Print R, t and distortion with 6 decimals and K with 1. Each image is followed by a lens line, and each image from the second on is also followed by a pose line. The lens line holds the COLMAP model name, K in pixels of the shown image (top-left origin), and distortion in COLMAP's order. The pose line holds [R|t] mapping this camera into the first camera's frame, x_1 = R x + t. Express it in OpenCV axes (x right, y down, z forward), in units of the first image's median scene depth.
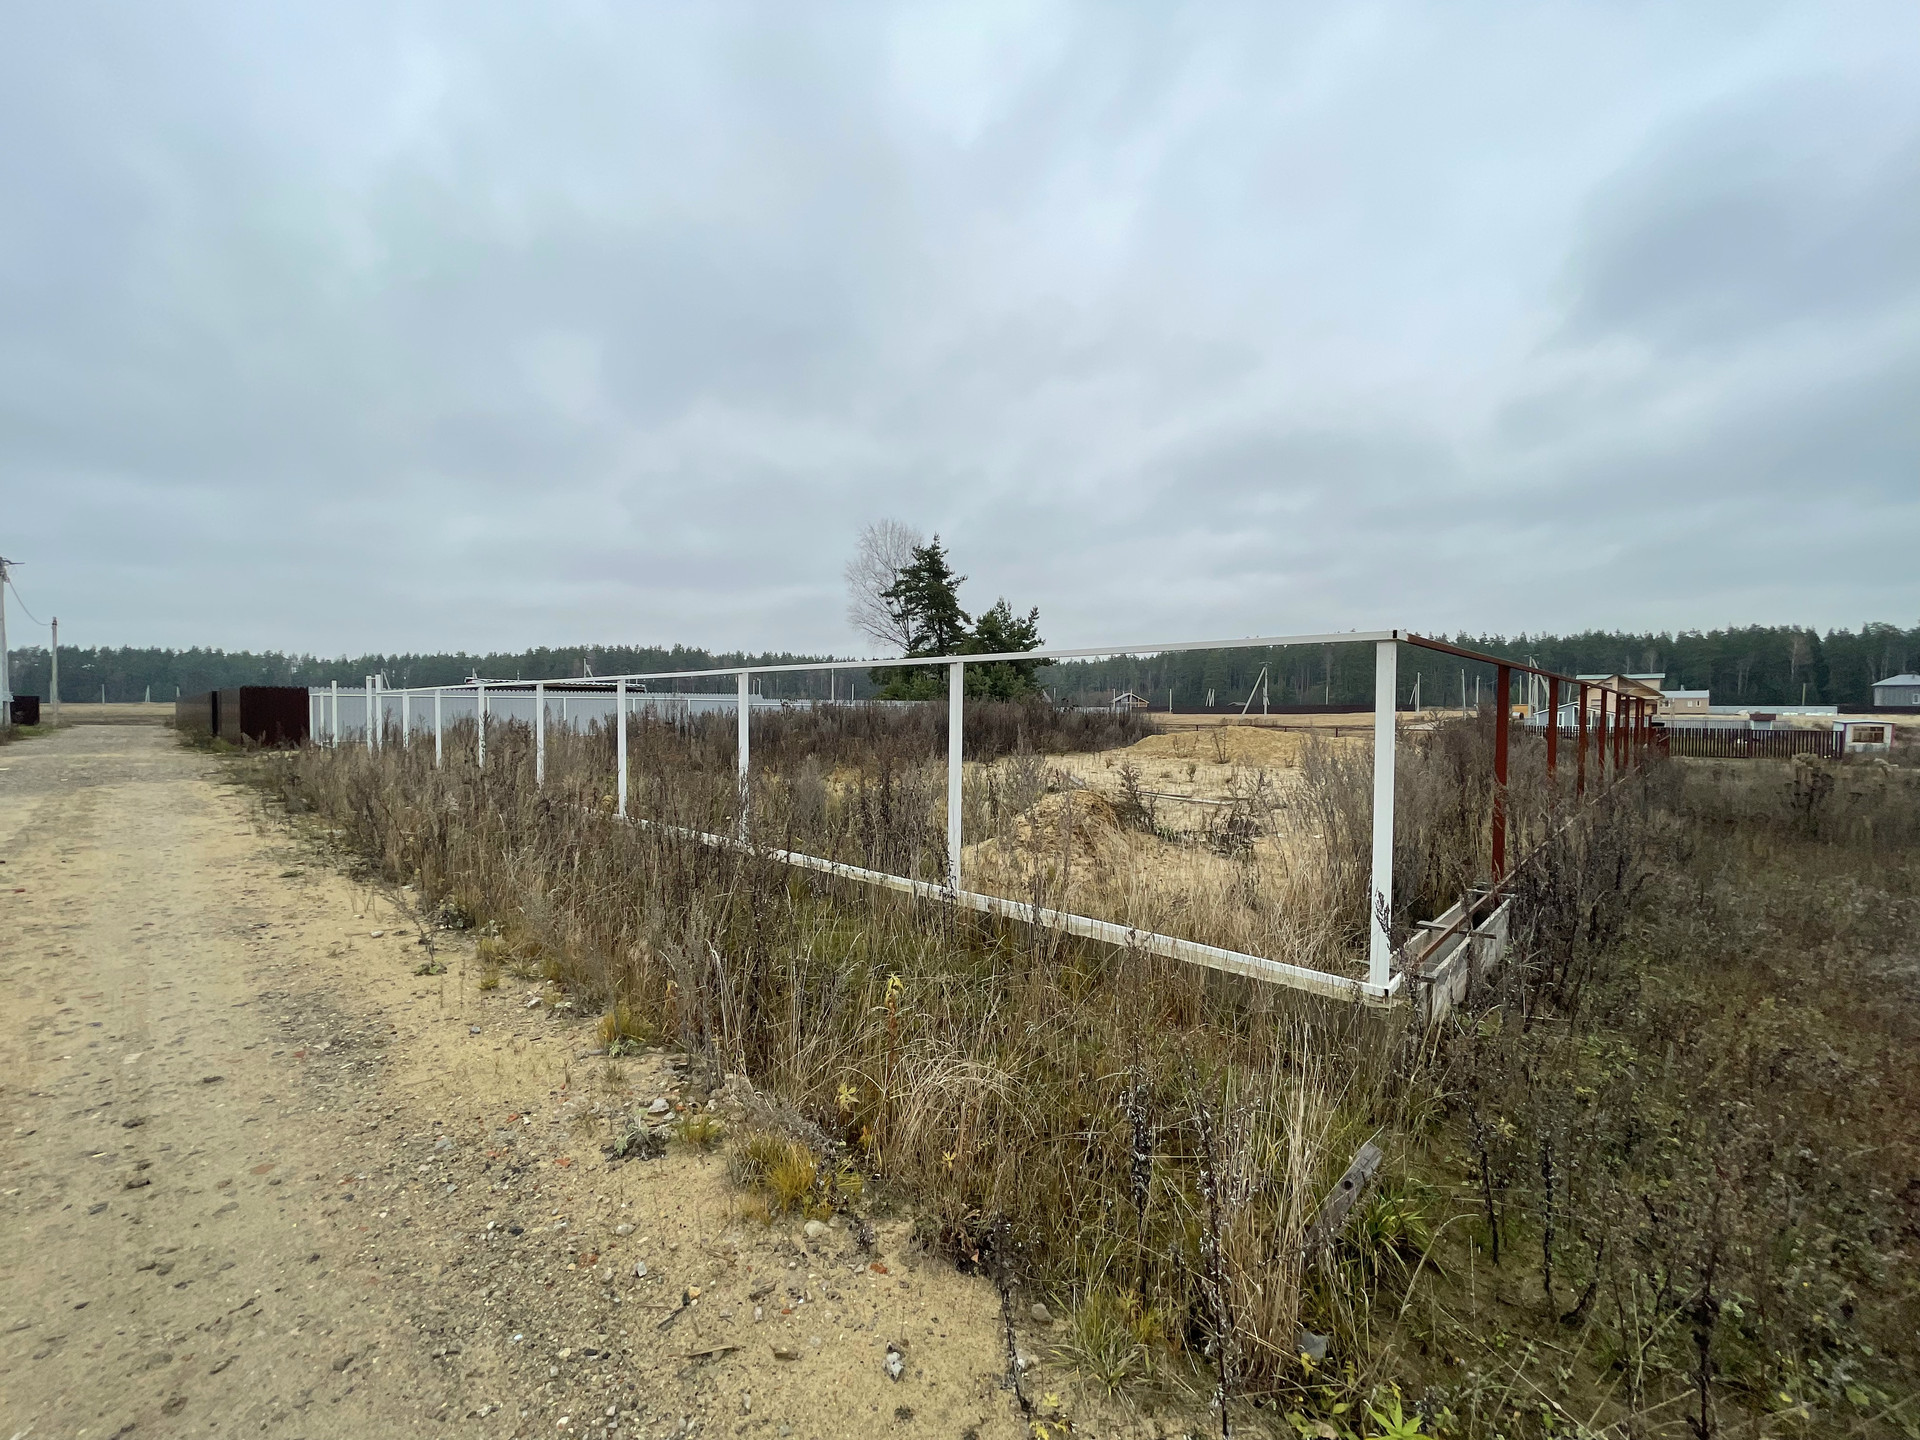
lens RADIAL K [[755.7, 0, 962.9], [0, 755.7, 733.1], [0, 0, 1]] dist [-0.000735, 0.000064]
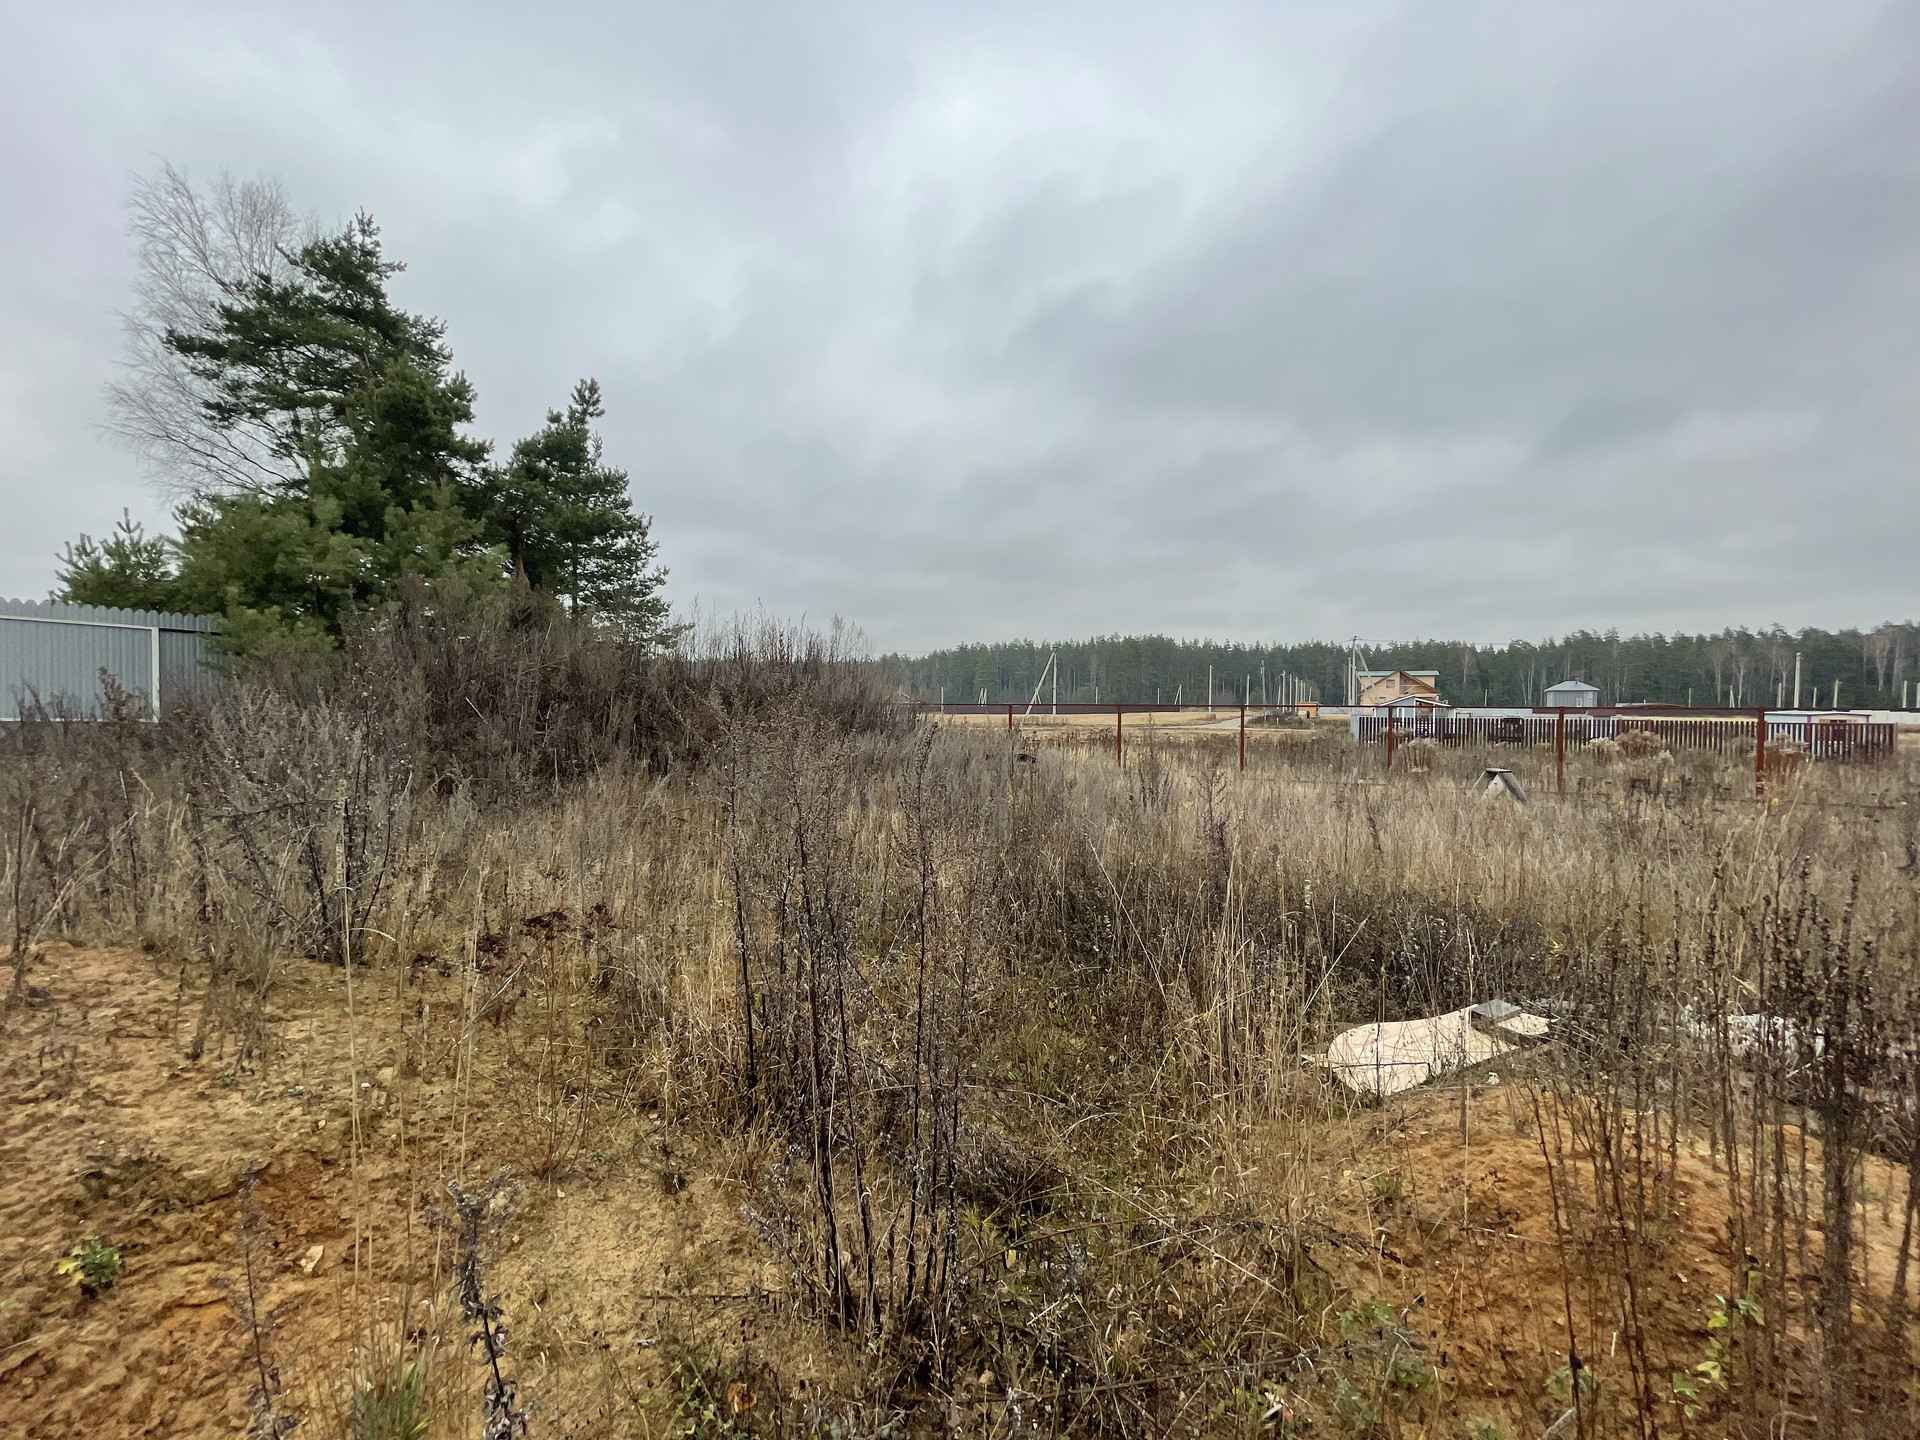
lens RADIAL K [[755.7, 0, 941.7], [0, 755.7, 713.3], [0, 0, 1]] dist [-0.000735, 0.000064]
pose [[0.964037, 0.003470, 0.265746, 0.158248], [0.004315, 0.999579, -0.028703, -0.002590], [-0.265734, 0.028818, 0.963616, 0.620359]]
